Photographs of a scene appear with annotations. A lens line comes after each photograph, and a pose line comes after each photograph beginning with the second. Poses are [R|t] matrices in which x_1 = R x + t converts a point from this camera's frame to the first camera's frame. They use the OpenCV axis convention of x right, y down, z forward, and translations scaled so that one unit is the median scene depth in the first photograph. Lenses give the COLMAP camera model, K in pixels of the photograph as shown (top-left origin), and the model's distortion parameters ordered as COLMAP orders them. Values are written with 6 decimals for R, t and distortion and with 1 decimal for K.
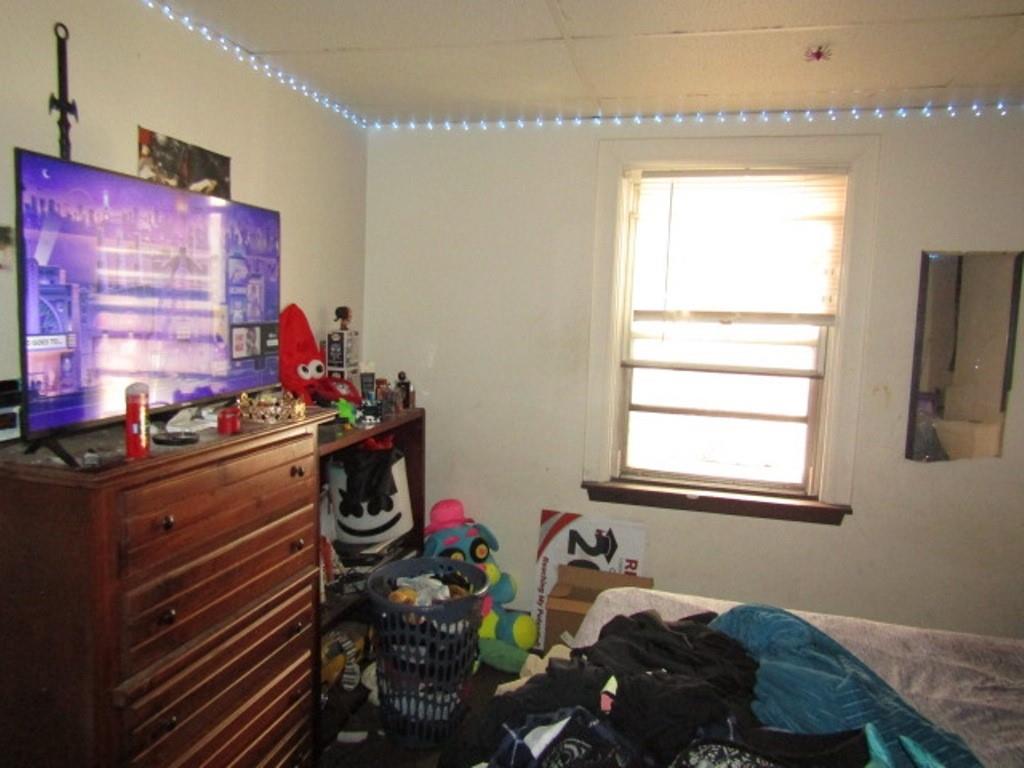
lens RADIAL K [[731.4, 0, 510.0], [0, 731.4, 385.2], [0, 0, 1]] dist [-0.006593, -0.002731]
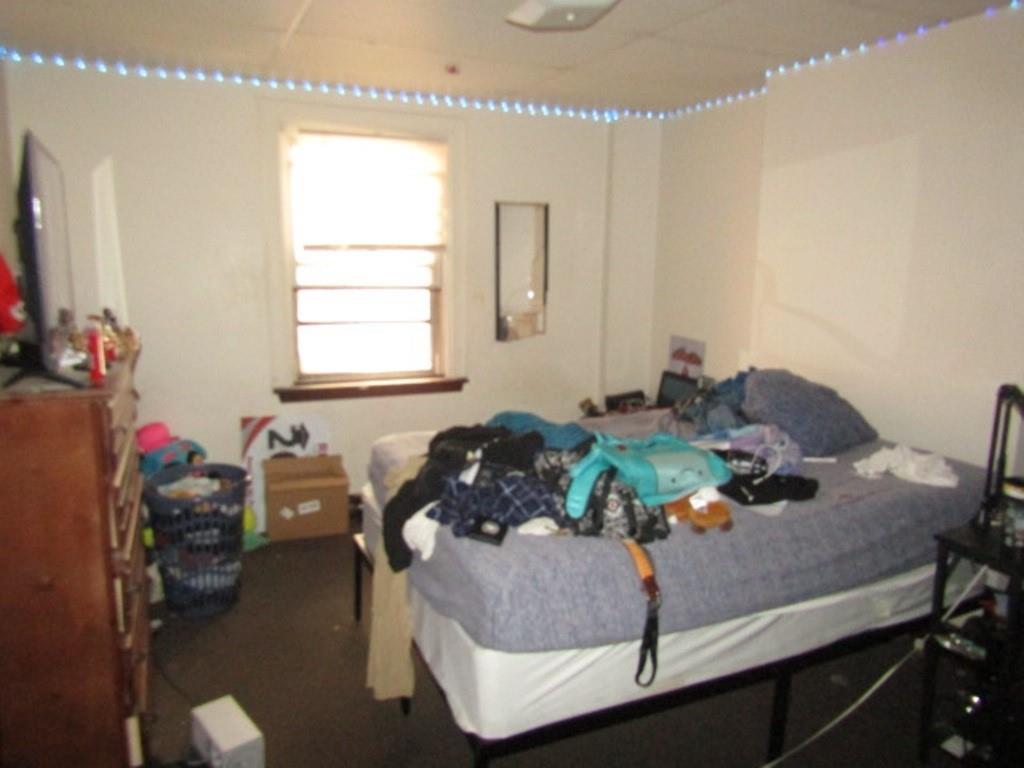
lens RADIAL K [[731.4, 0, 513.3], [0, 731.4, 382.7], [0, 0, 1]] dist [-0.006593, -0.002731]
pose [[0.772941, -0.133926, 0.620183, -0.351061], [0.075445, 0.989934, 0.119744, 0.007854], [-0.629977, -0.045765, 0.775264, -0.185771]]
